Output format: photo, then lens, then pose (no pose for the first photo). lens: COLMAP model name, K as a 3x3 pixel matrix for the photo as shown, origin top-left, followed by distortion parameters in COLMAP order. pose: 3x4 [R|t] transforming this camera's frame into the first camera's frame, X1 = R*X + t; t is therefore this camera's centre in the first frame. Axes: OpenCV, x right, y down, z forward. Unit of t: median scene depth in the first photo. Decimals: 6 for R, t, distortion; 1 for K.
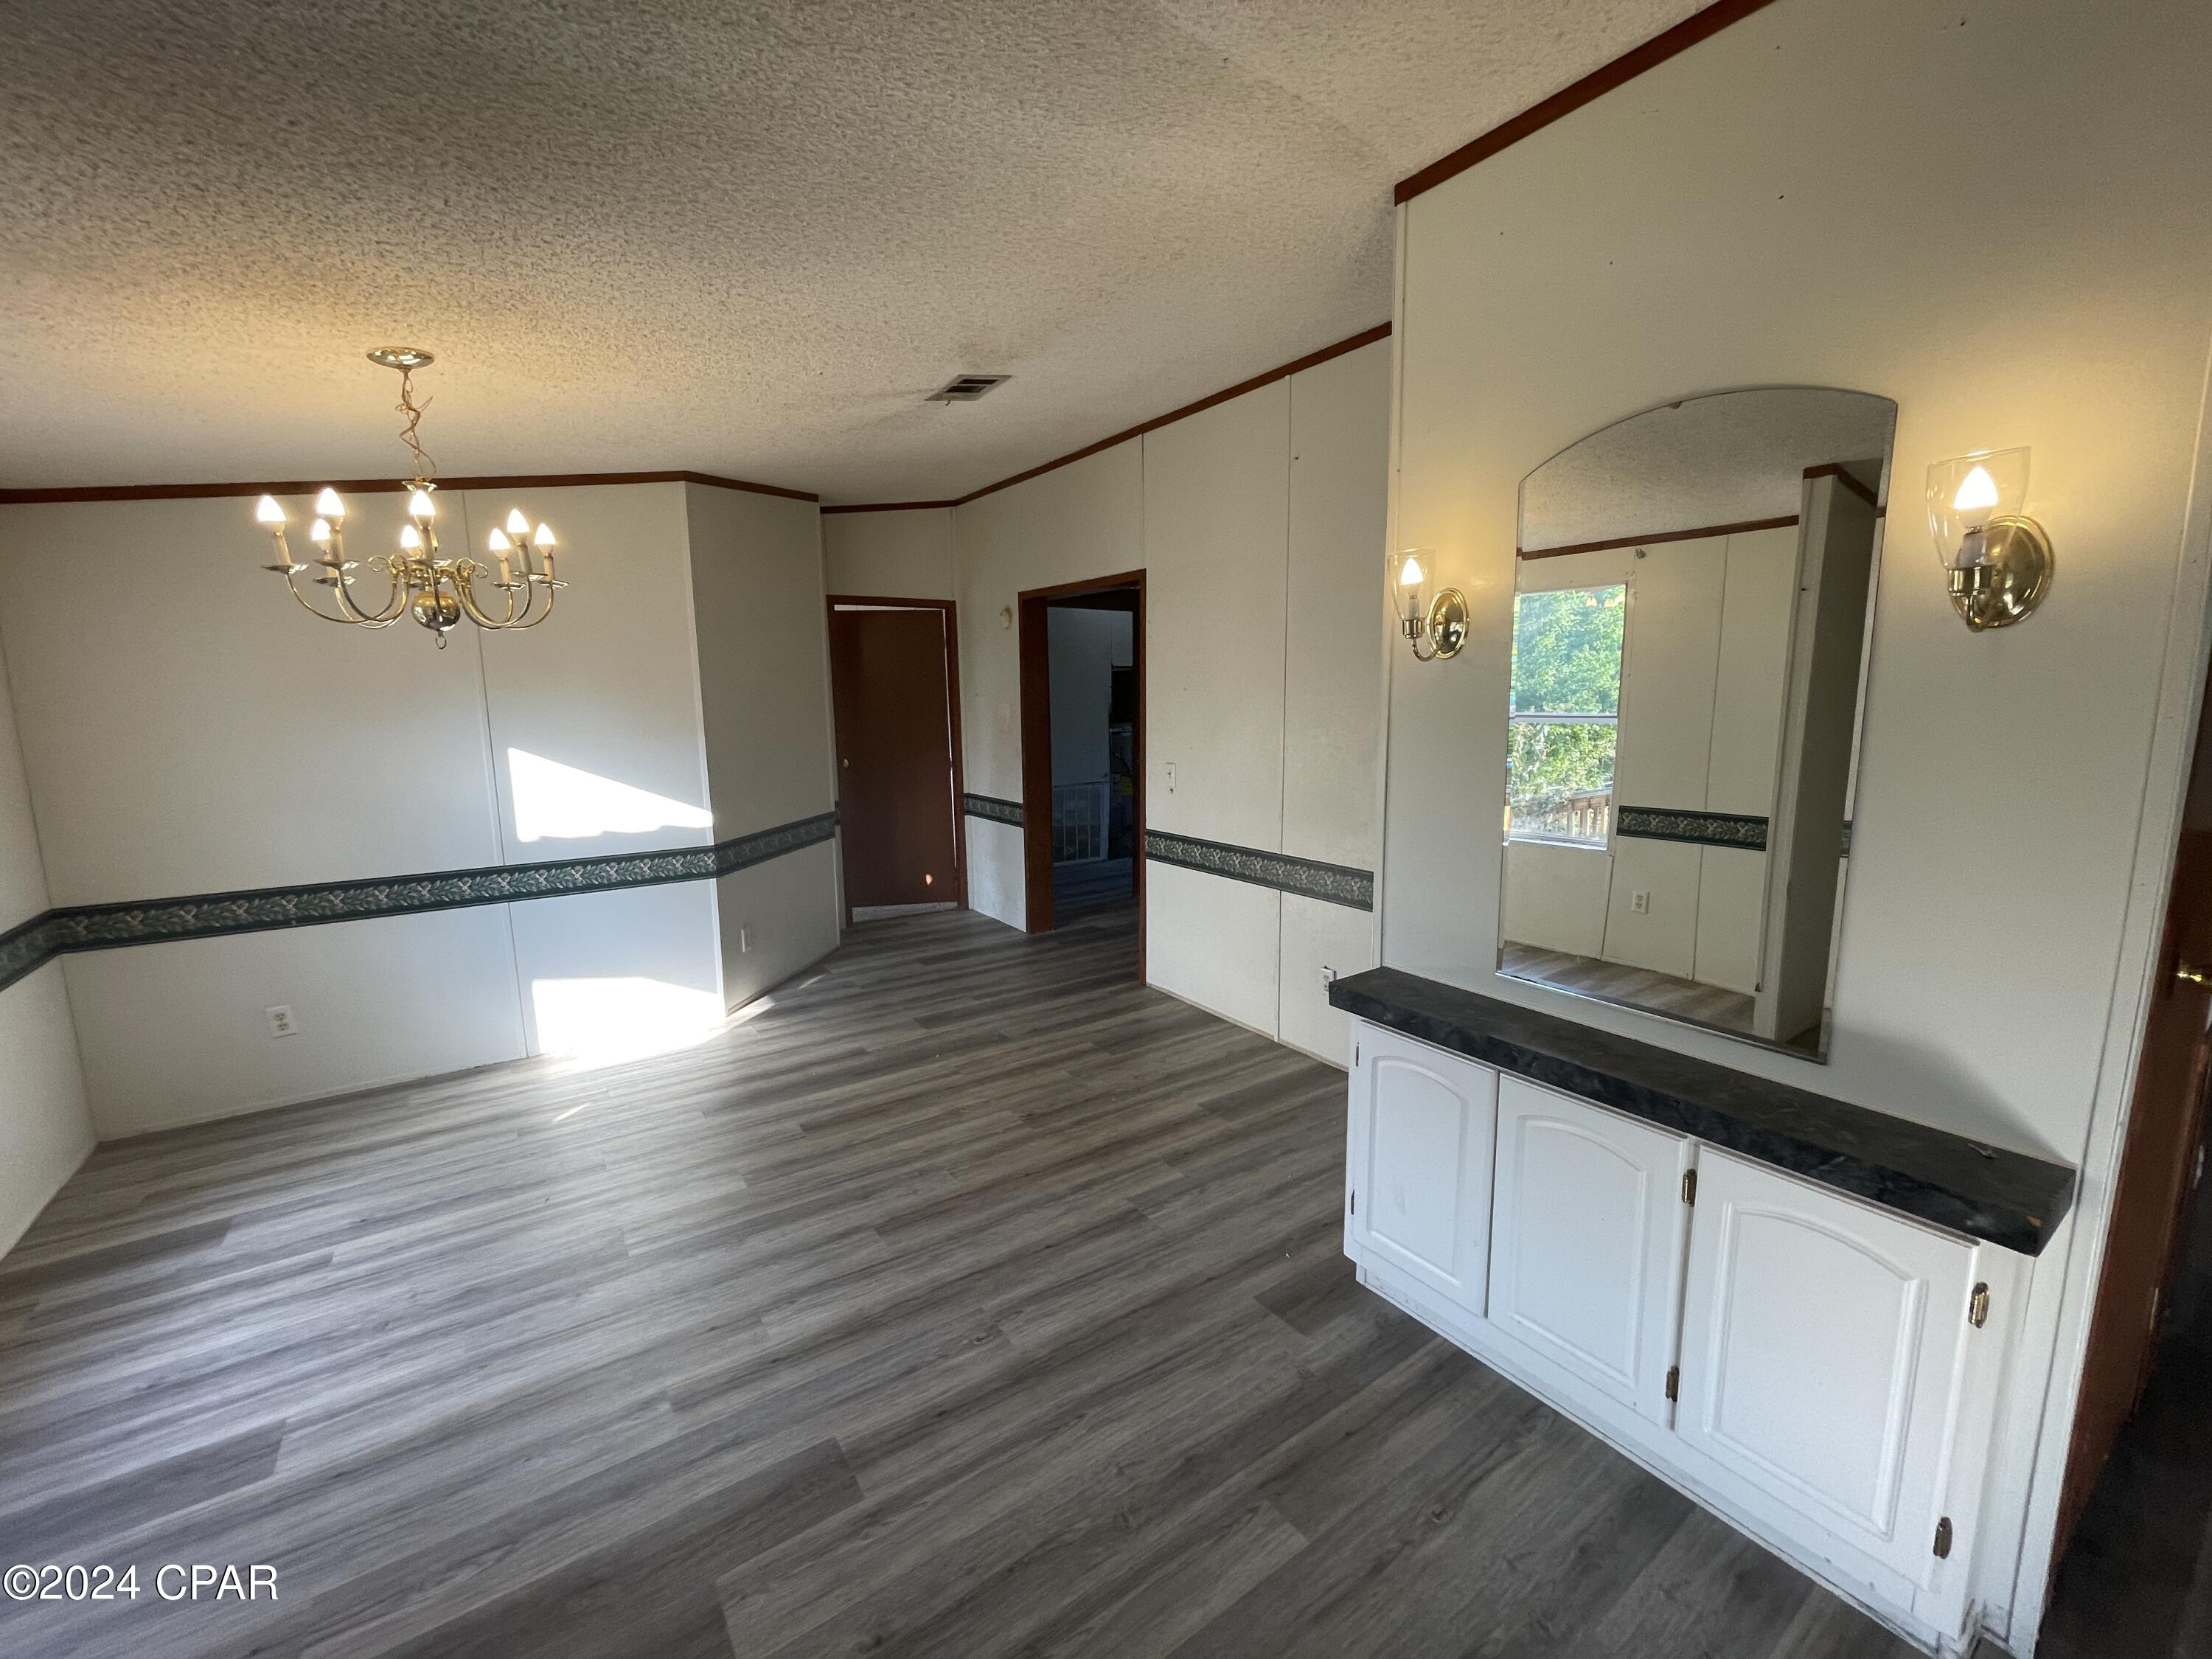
lens RADIAL K [[896.1, 0, 1101.6], [0, 896.1, 823.7], [0, 0, 1]] dist [-0.003547, 0.001402]
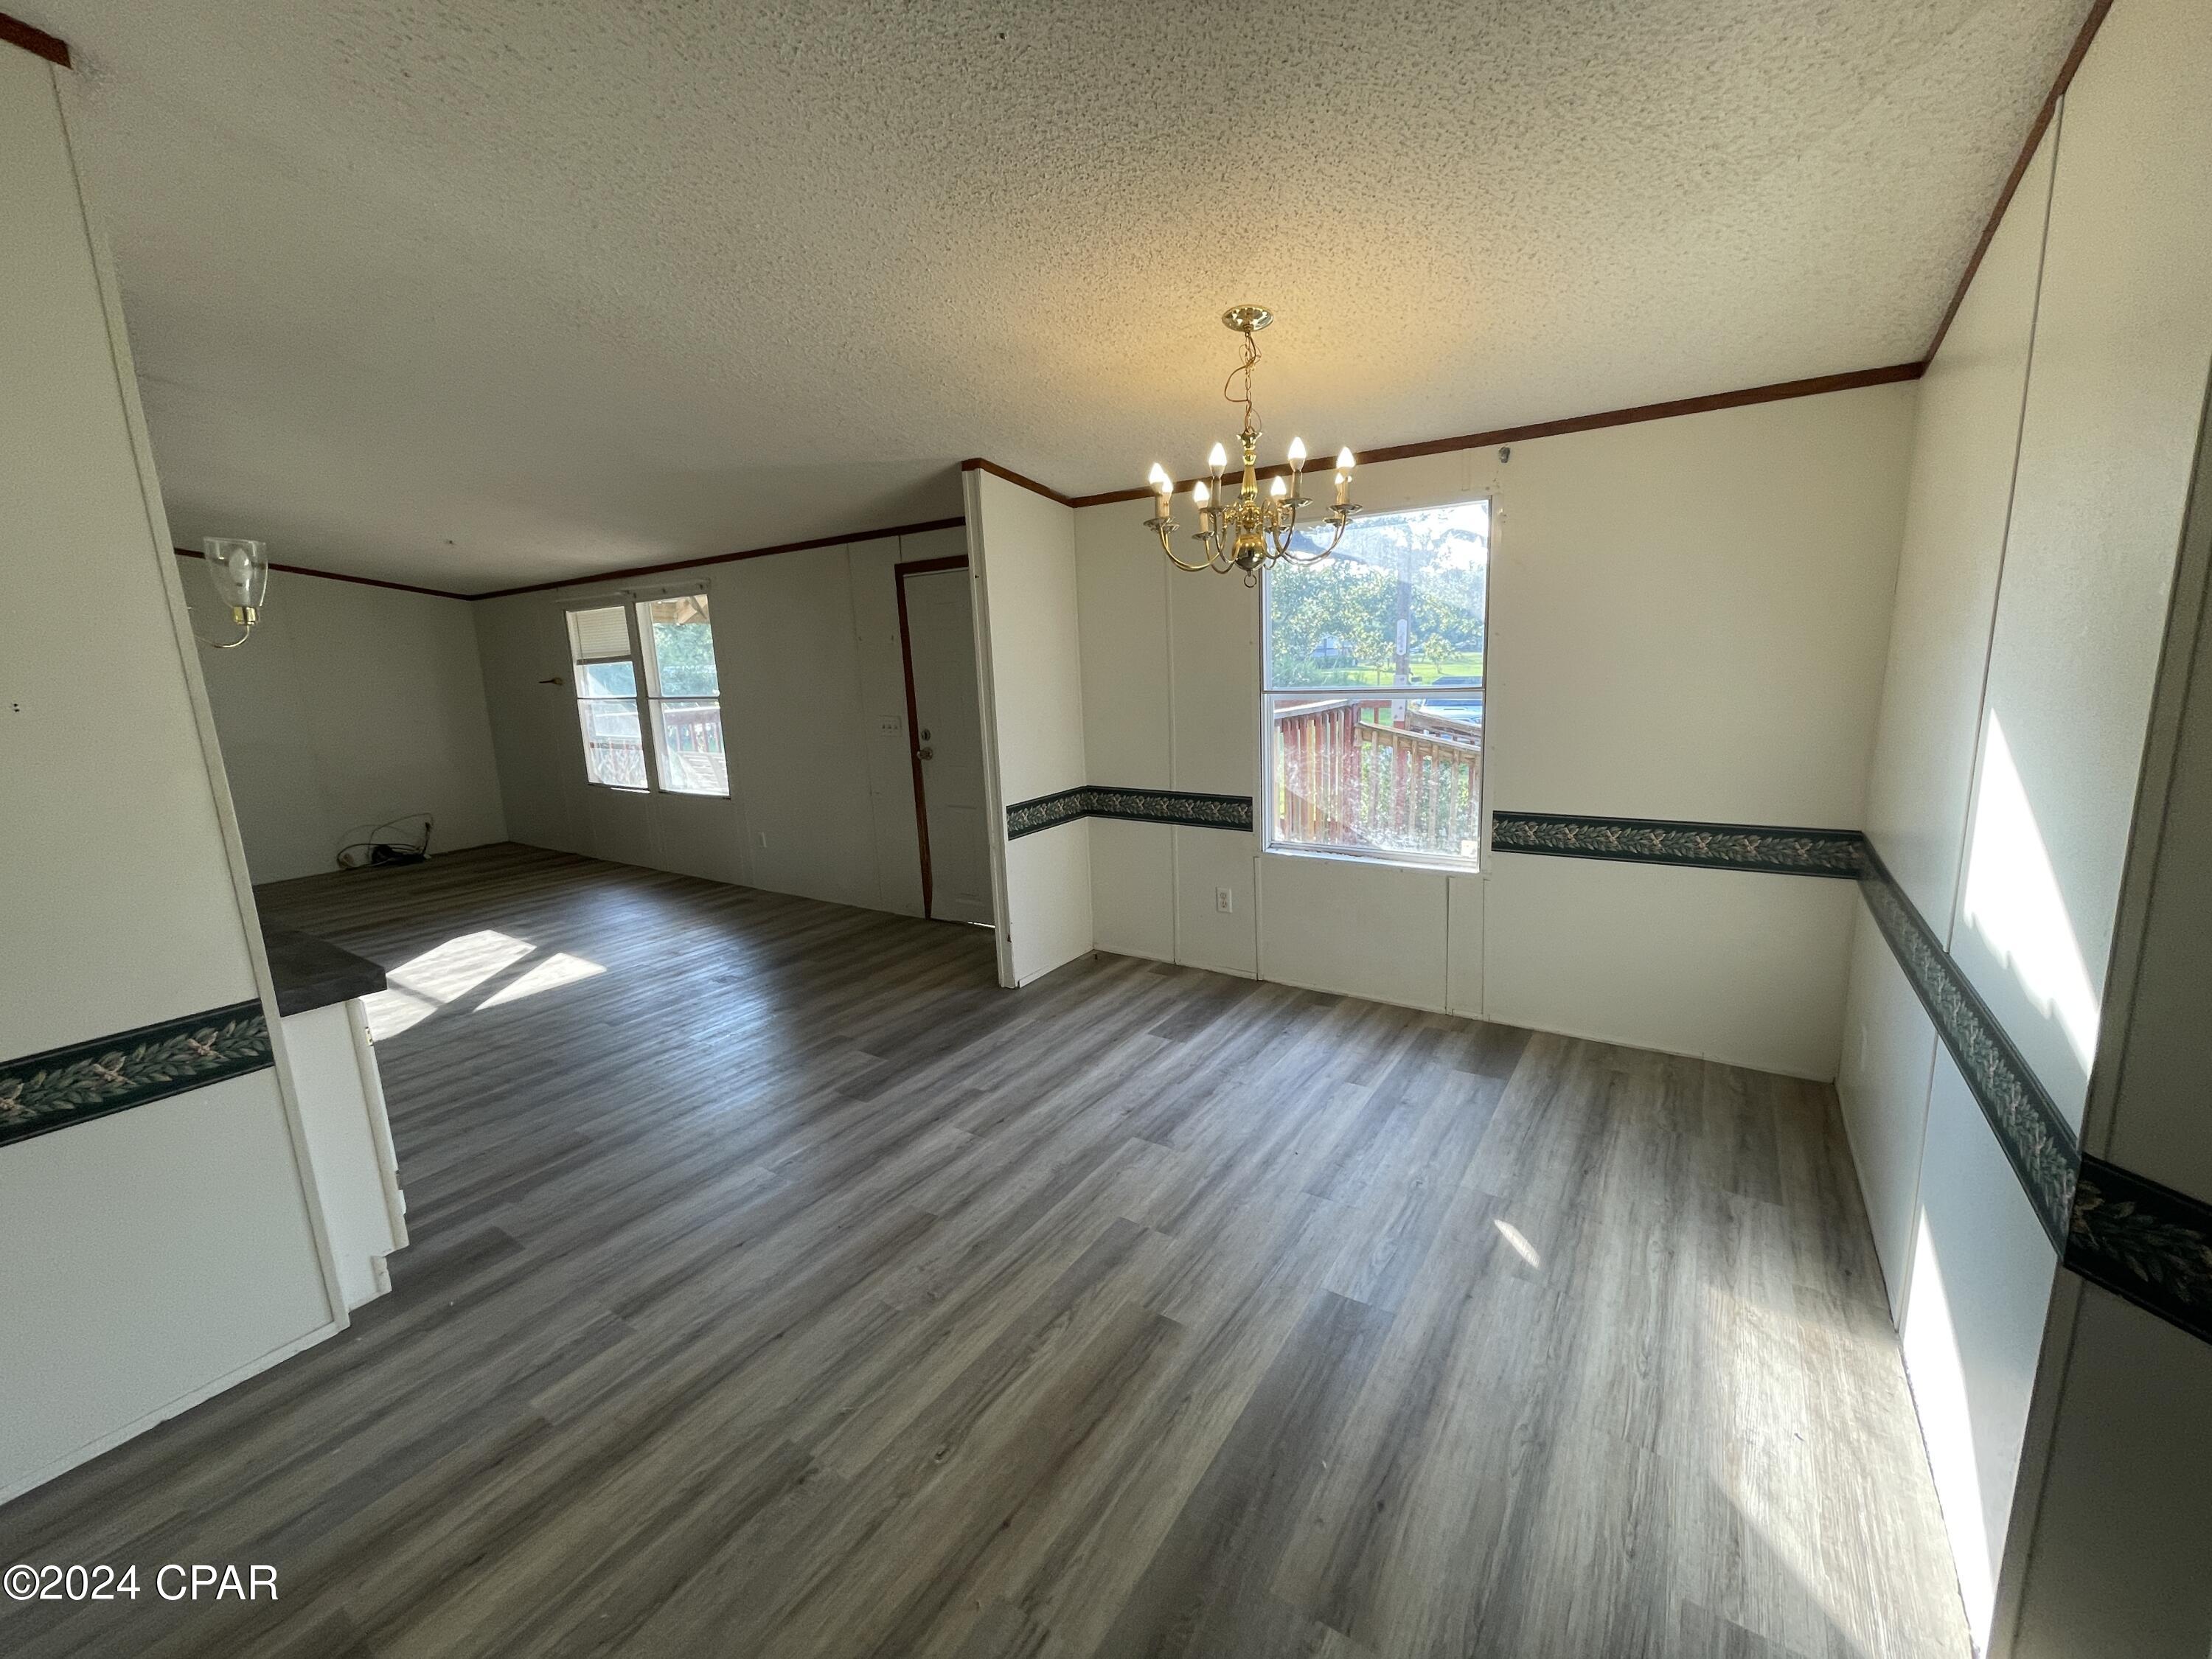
lens RADIAL K [[896.1, 0, 1101.6], [0, 896.1, 823.7], [0, 0, 1]] dist [-0.003547, 0.001402]
pose [[-0.930104, 0.118839, -0.347541, -0.123870], [-0.000213, 0.946036, 0.324060, -0.226623], [0.367297, 0.301484, -0.879886, 1.619982]]
